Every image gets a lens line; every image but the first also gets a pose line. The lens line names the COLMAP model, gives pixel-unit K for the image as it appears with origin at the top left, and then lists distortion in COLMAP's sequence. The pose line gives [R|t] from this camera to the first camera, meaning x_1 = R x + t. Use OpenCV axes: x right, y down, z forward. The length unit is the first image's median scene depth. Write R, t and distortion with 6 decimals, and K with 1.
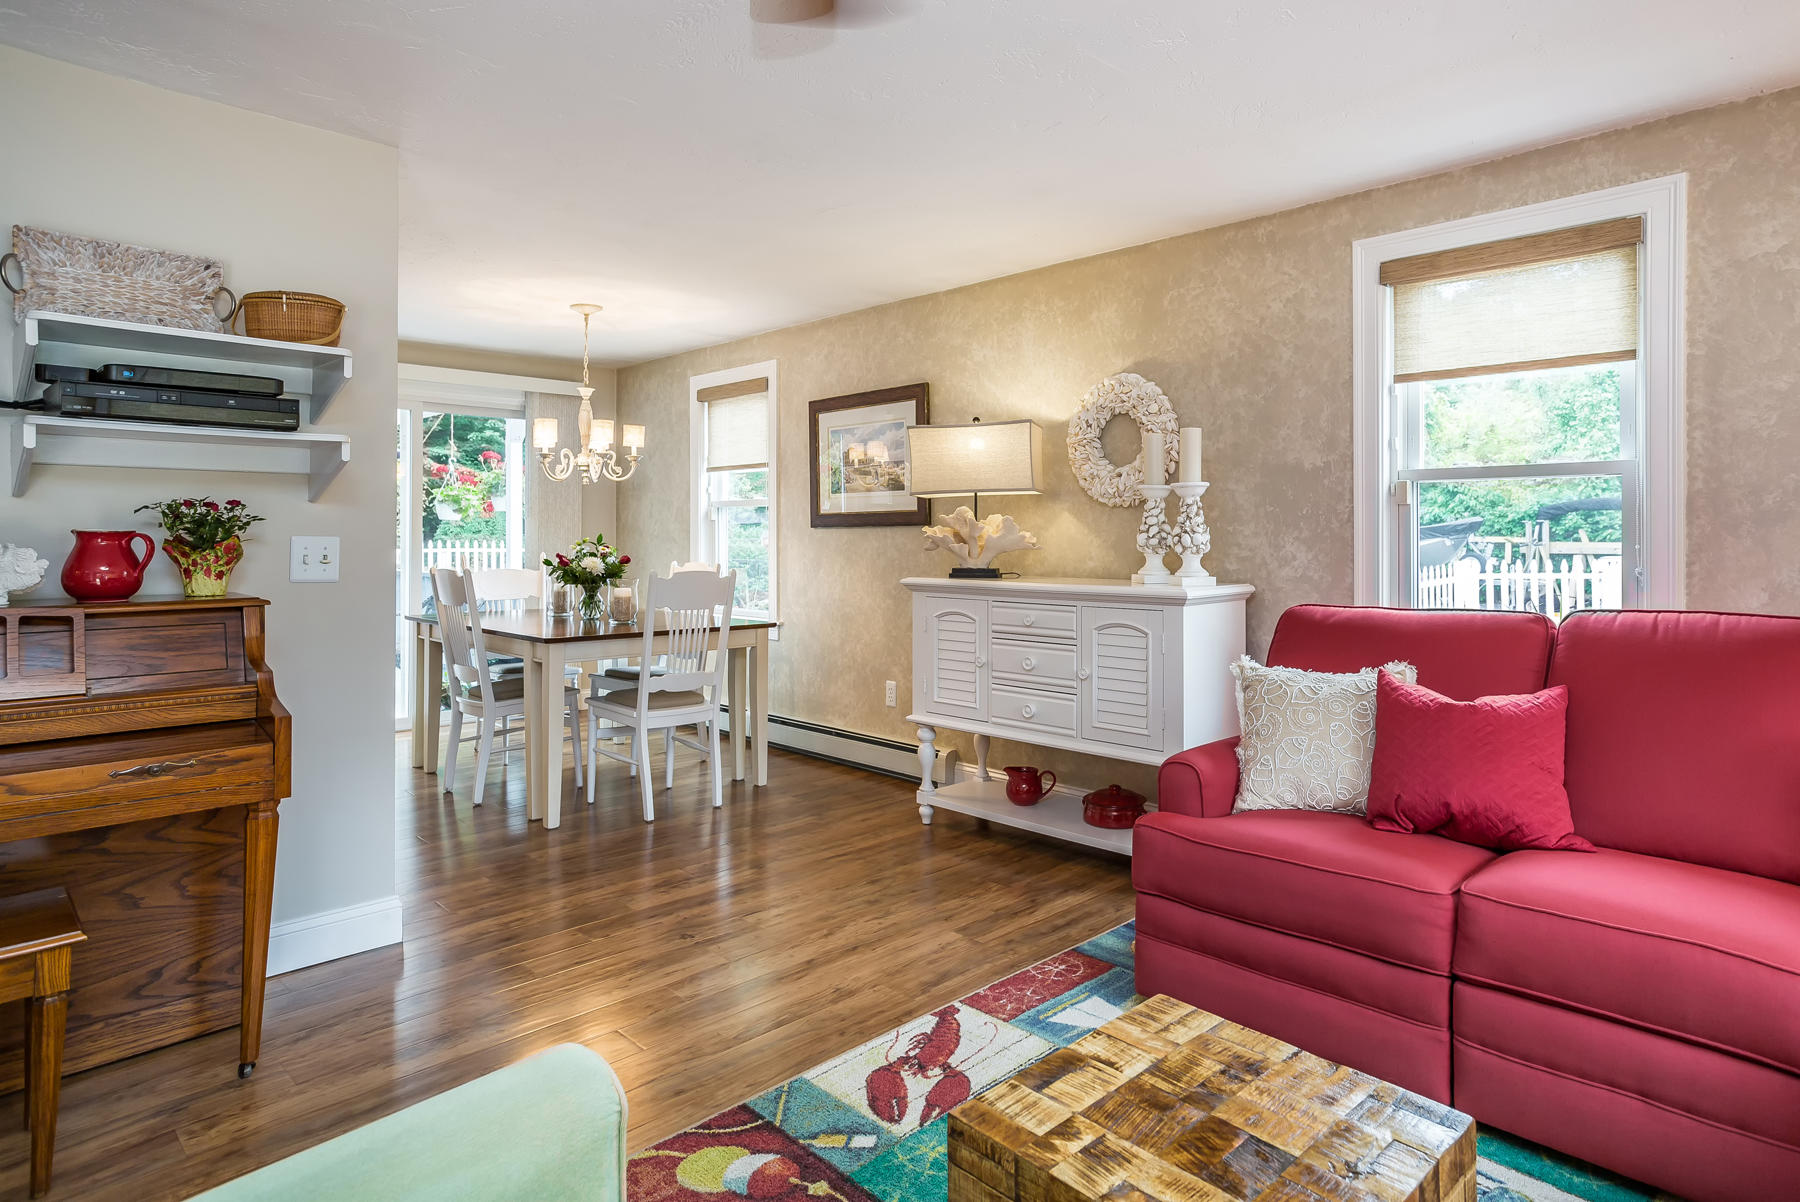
lens RADIAL K [[1014.5, 0, 900.9], [0, 1014.5, 523.8], [0, 0, 1]] dist [-0.002554, 0.020004]
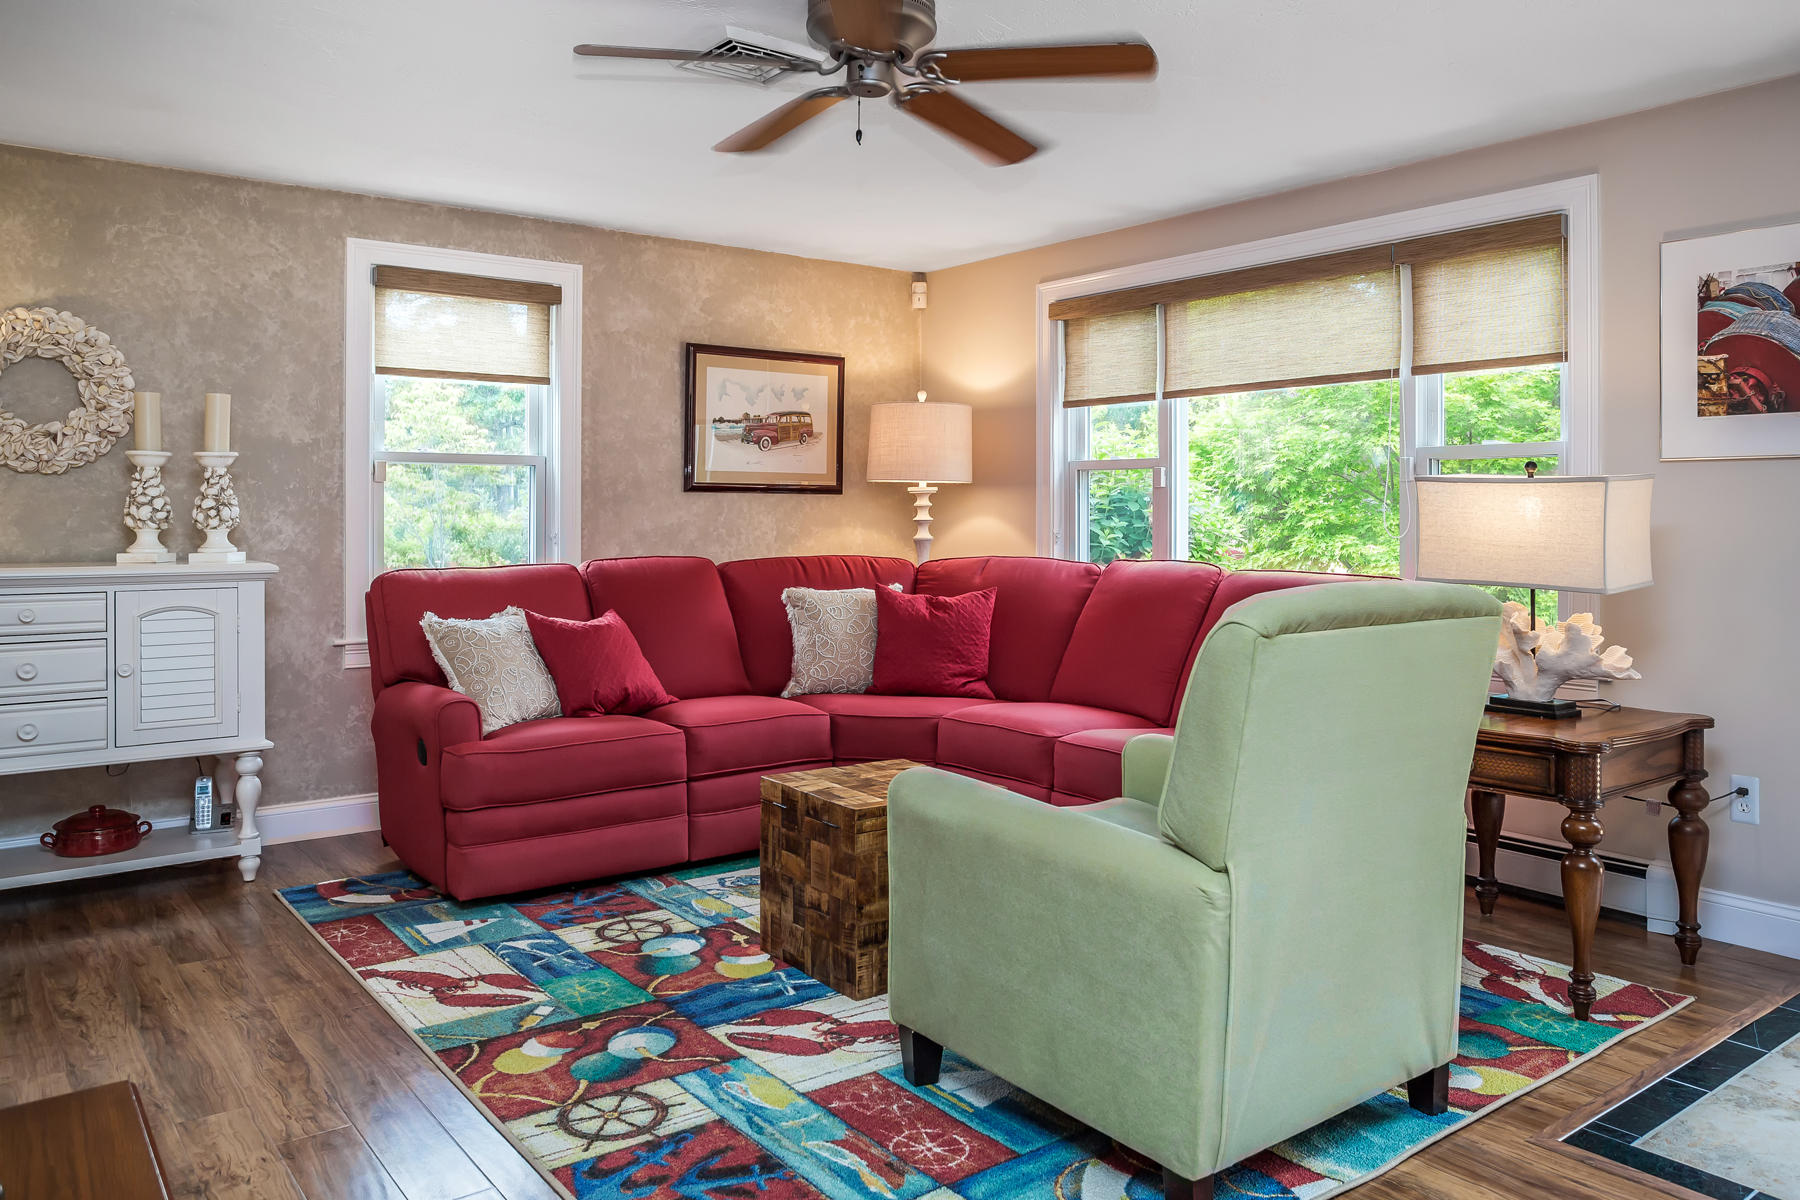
lens RADIAL K [[1327.6, 0, 900.2], [0, 1327.6, 517.9], [0, 0, 1]] dist [-0.001105, 0.003144]
pose [[0.151558, -0.000403, 0.988448, -0.884707], [-0.010670, 0.999941, 0.002043, 0.011591], [-0.988391, -0.010857, 0.151545, 0.206450]]
